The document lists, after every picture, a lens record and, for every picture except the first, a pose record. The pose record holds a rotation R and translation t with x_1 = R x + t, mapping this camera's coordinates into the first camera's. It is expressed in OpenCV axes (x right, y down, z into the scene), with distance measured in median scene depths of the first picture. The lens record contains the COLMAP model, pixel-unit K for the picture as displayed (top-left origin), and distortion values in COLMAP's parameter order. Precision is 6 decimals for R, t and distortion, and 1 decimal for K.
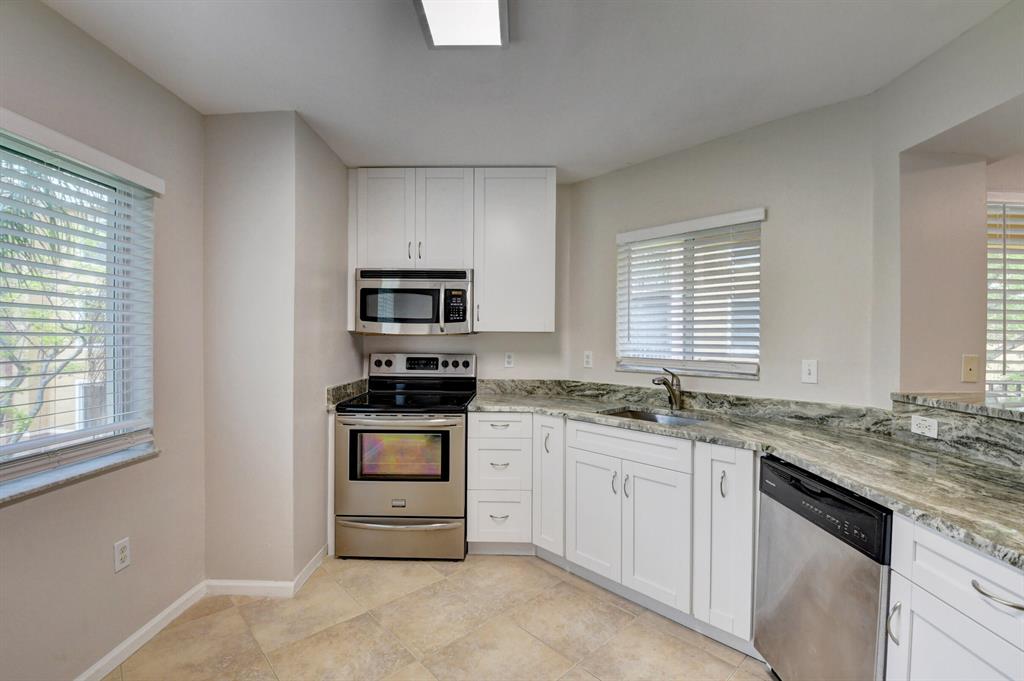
lens RADIAL K [[452.0, 0, 514.8], [0, 452.0, 341.6], [0, 0, 1]] dist [0.000544, -0.015963]
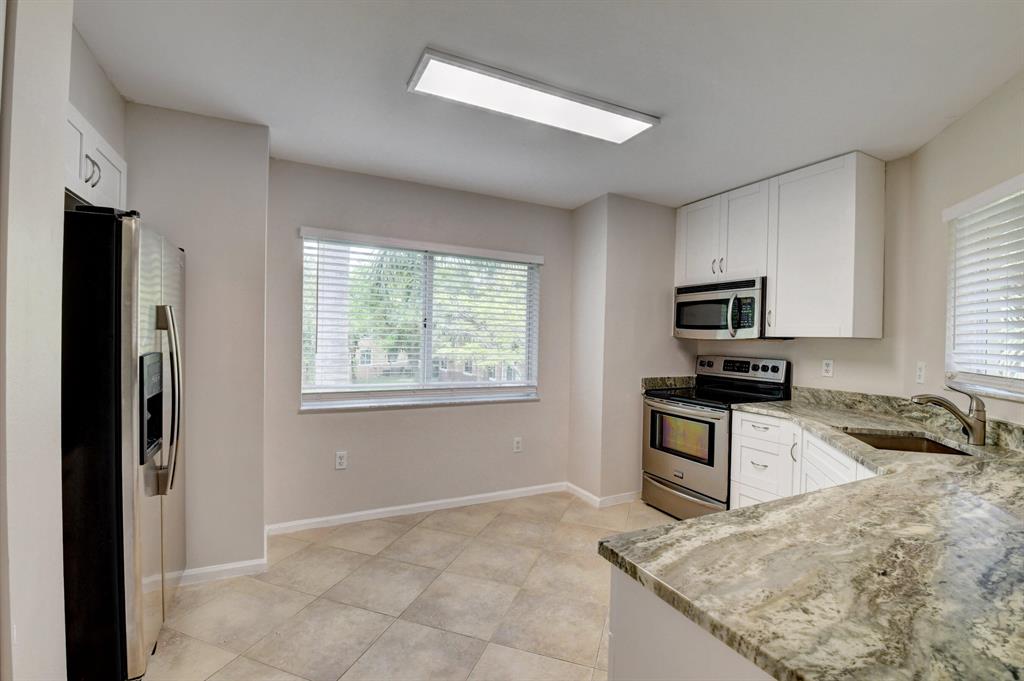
lens RADIAL K [[452.0, 0, 507.6], [0, 452.0, 341.7], [0, 0, 1]] dist [0.000544, -0.015963]
pose [[0.454105, 0.010266, -0.890889, 0.684549], [-0.025184, 0.999682, -0.001317, 0.006109], [0.890592, 0.023034, 0.454219, 0.004625]]
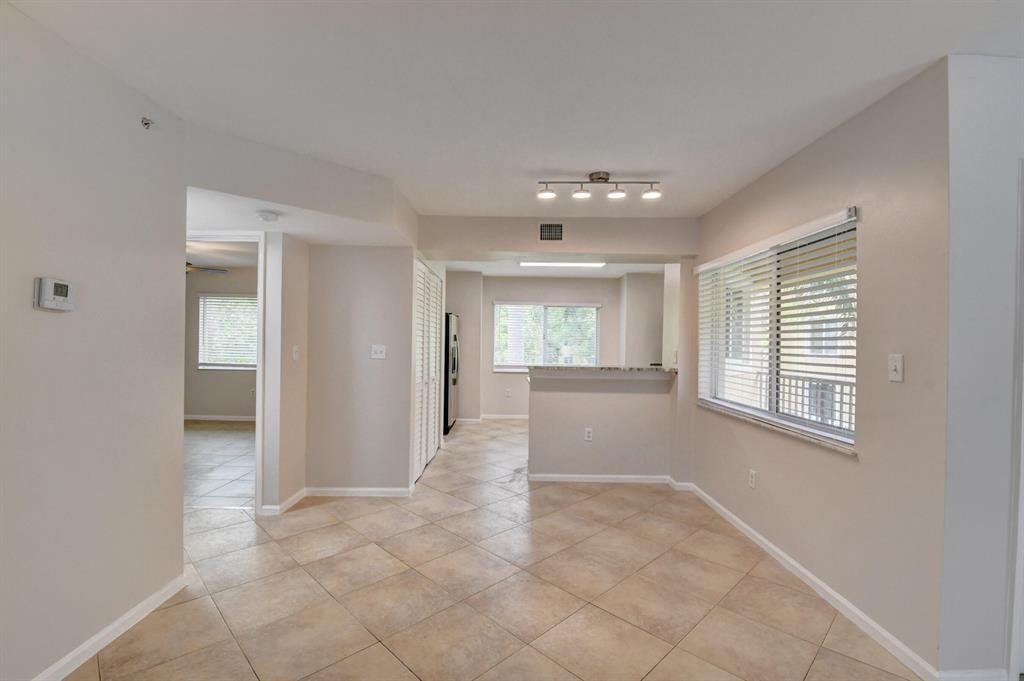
lens RADIAL K [[452.0, 0, 508.2], [0, 452.0, 339.4], [0, 0, 1]] dist [0.000544, -0.015963]
pose [[0.014025, -0.015461, -0.999782, 2.480361], [-0.024871, 0.999566, -0.015806, 0.022609], [0.999592, 0.025087, 0.013634, 0.118214]]
